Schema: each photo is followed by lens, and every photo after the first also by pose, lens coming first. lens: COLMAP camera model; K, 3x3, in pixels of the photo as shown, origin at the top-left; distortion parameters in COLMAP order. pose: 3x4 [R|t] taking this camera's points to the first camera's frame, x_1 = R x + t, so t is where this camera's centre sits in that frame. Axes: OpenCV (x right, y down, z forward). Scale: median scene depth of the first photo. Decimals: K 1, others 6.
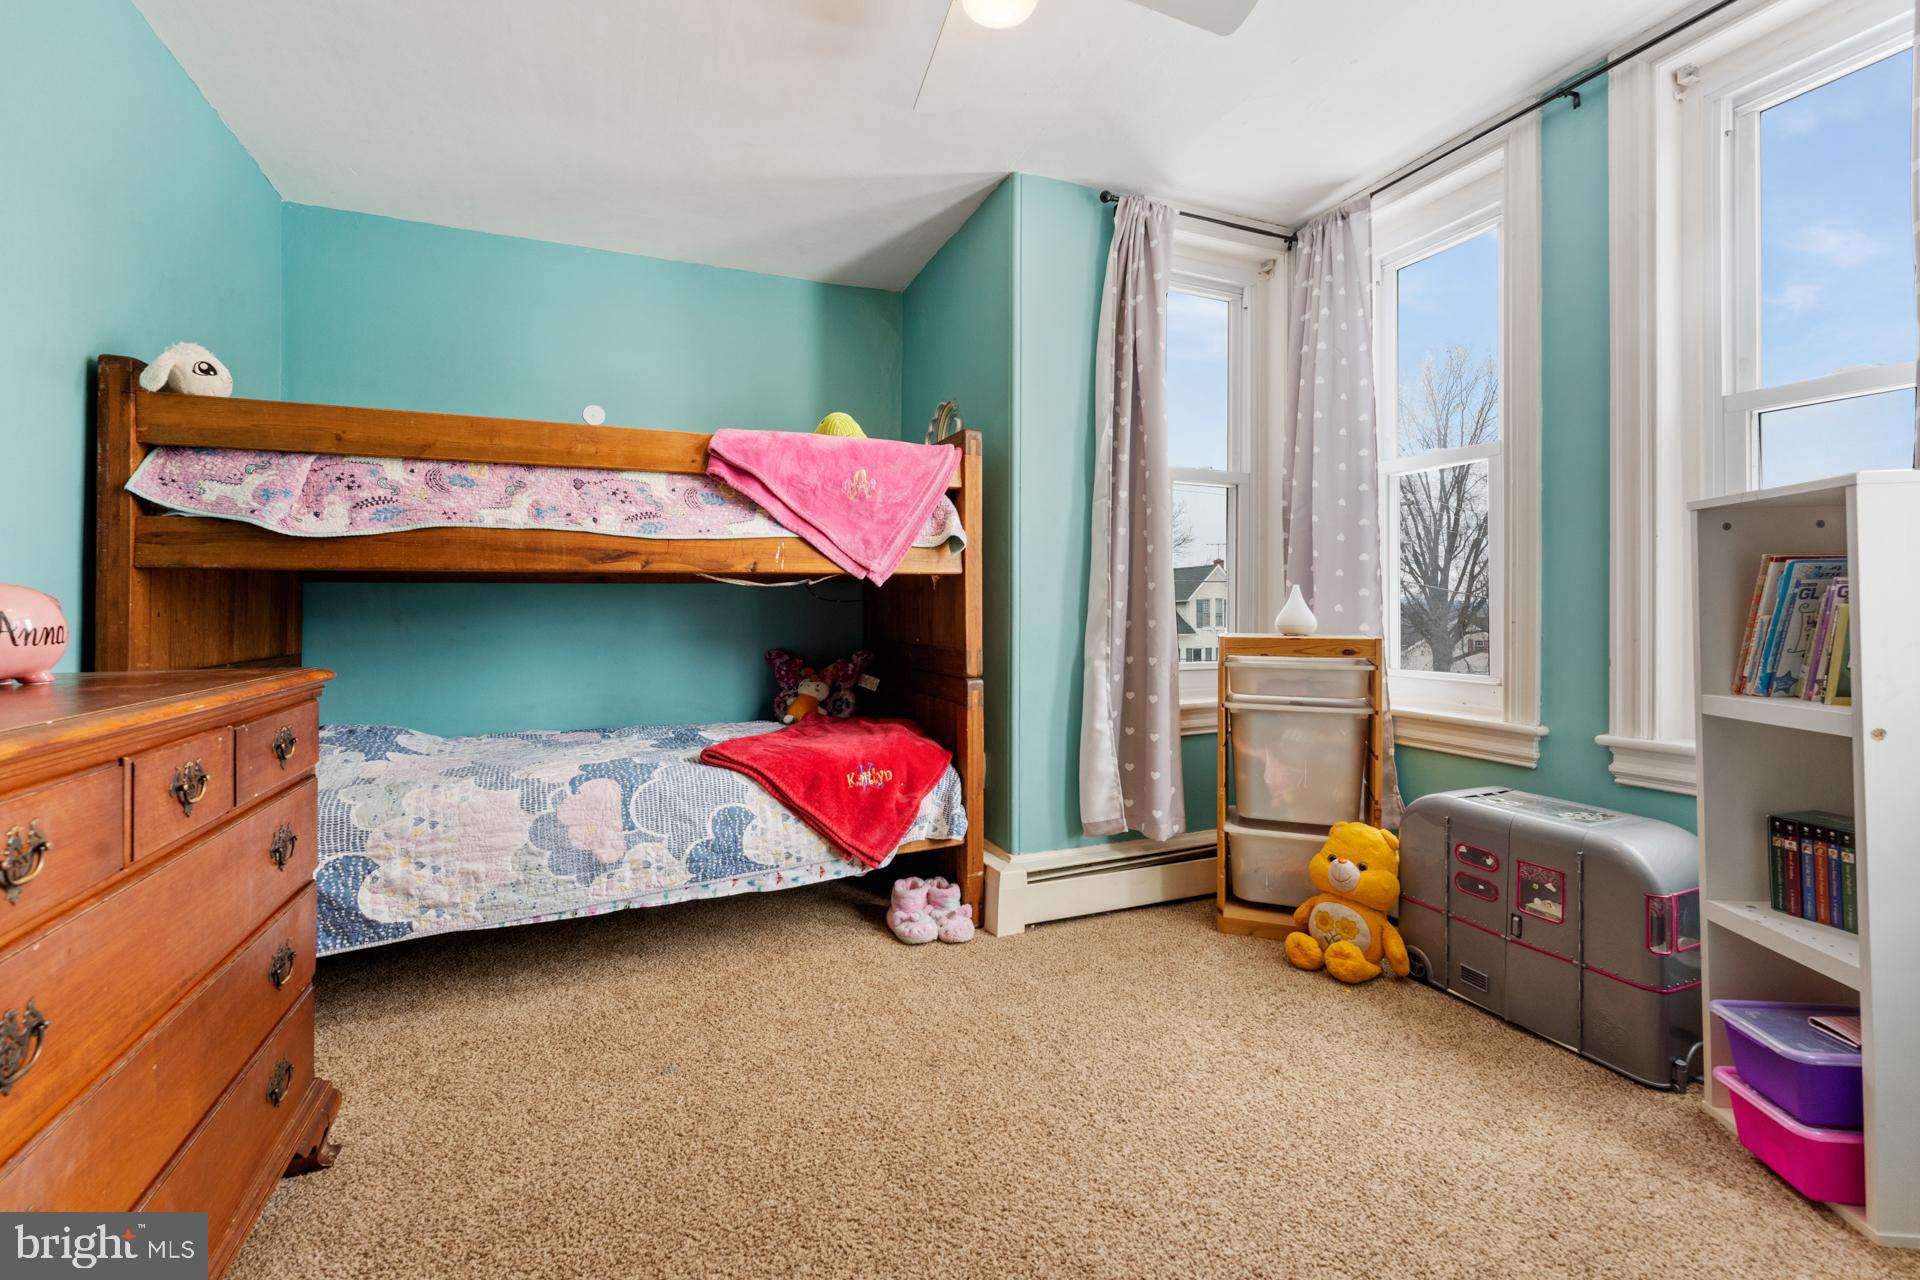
lens RADIAL K [[783.2, 0, 919.5], [0, 783.2, 601.2], [0, 0, 1]] dist [0.003680, -0.000818]
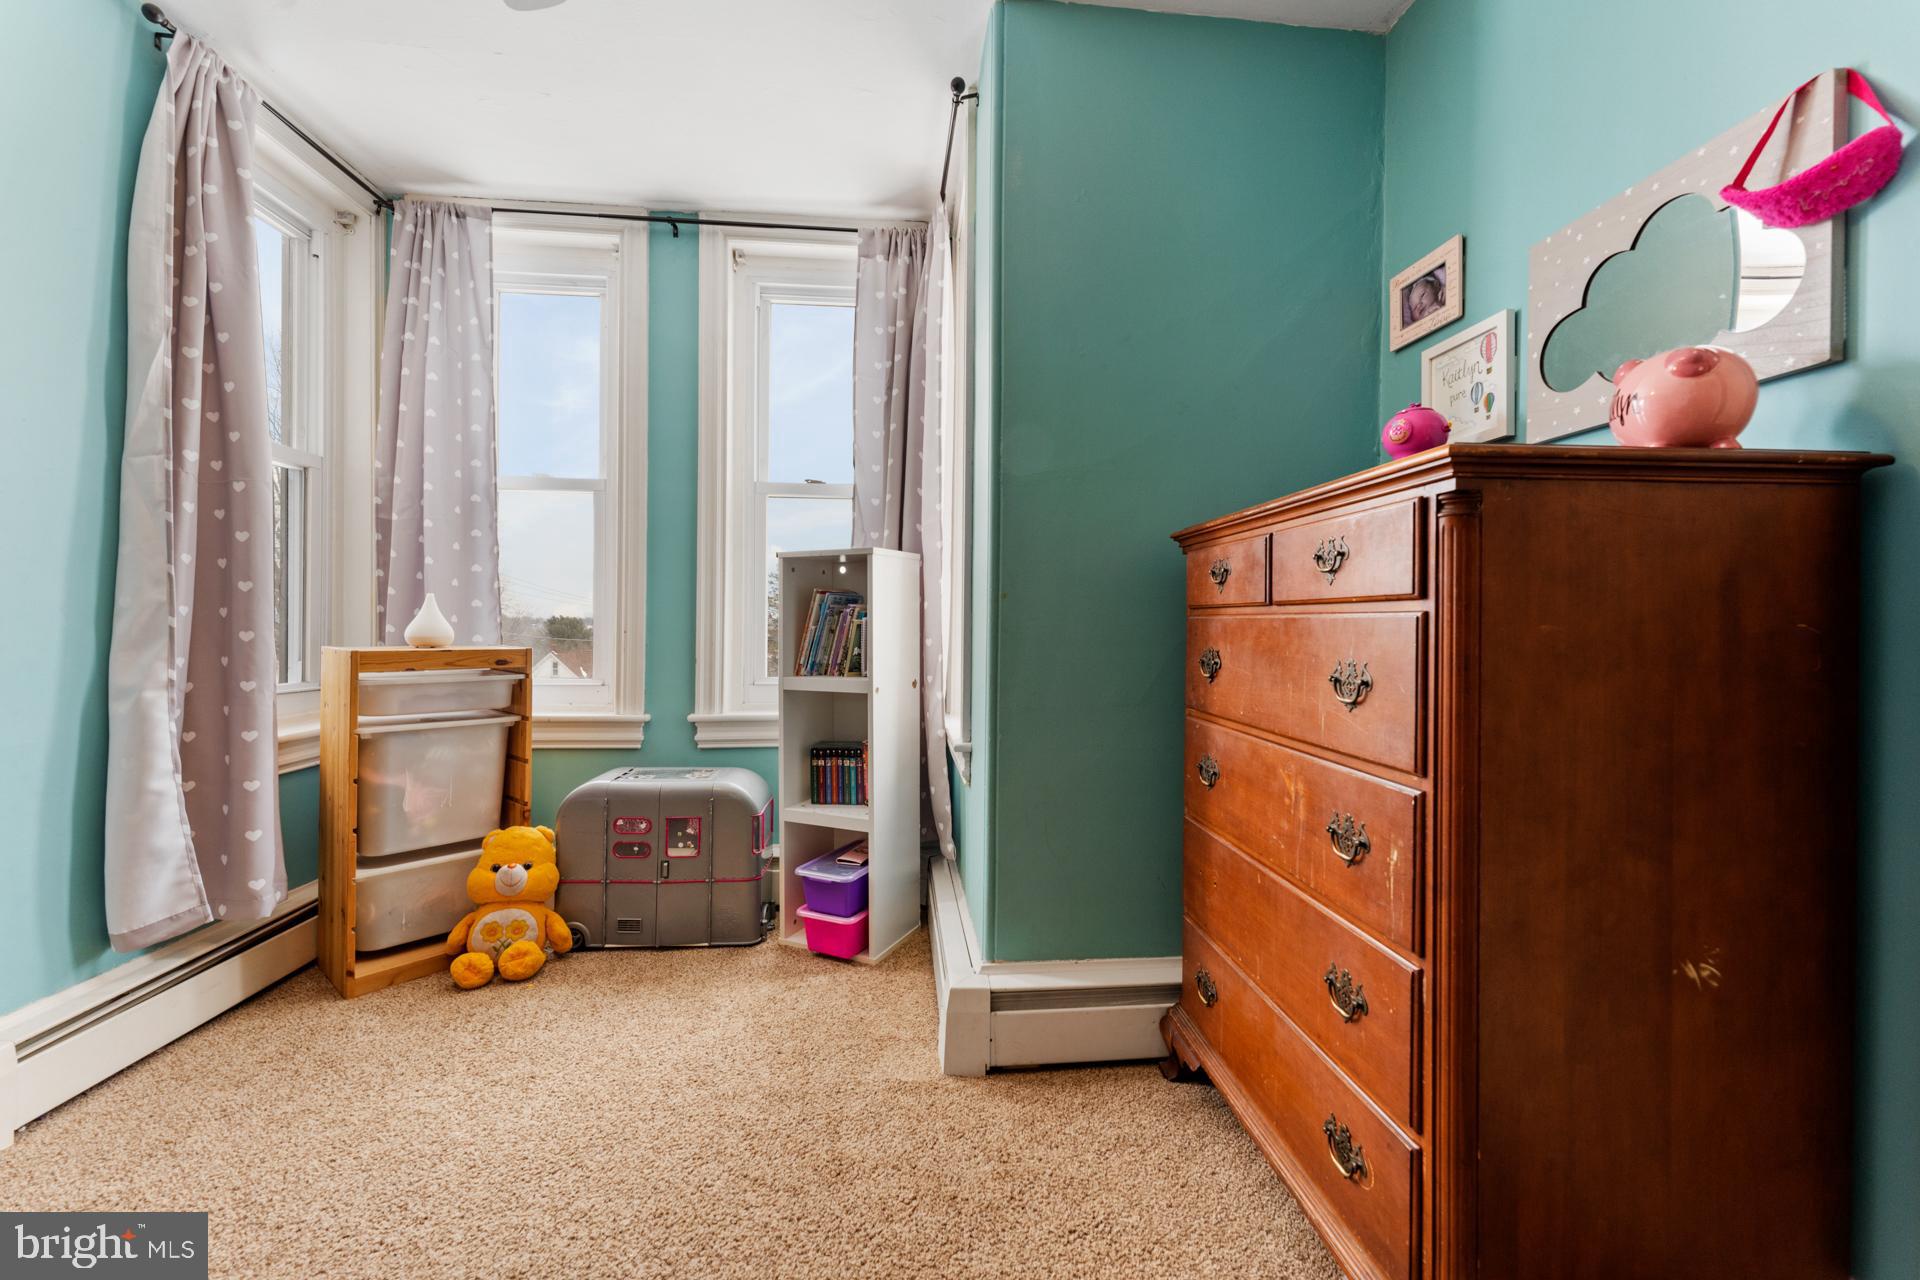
lens RADIAL K [[783.2, 0, 955.9], [0, 783.2, 631.4], [0, 0, 1]] dist [0.003680, -0.000818]
pose [[0.306768, -0.003579, 0.951777, -0.252361], [-0.017833, 0.999796, 0.009508, 0.005274], [-0.951617, -0.019890, 0.306642, 0.139043]]
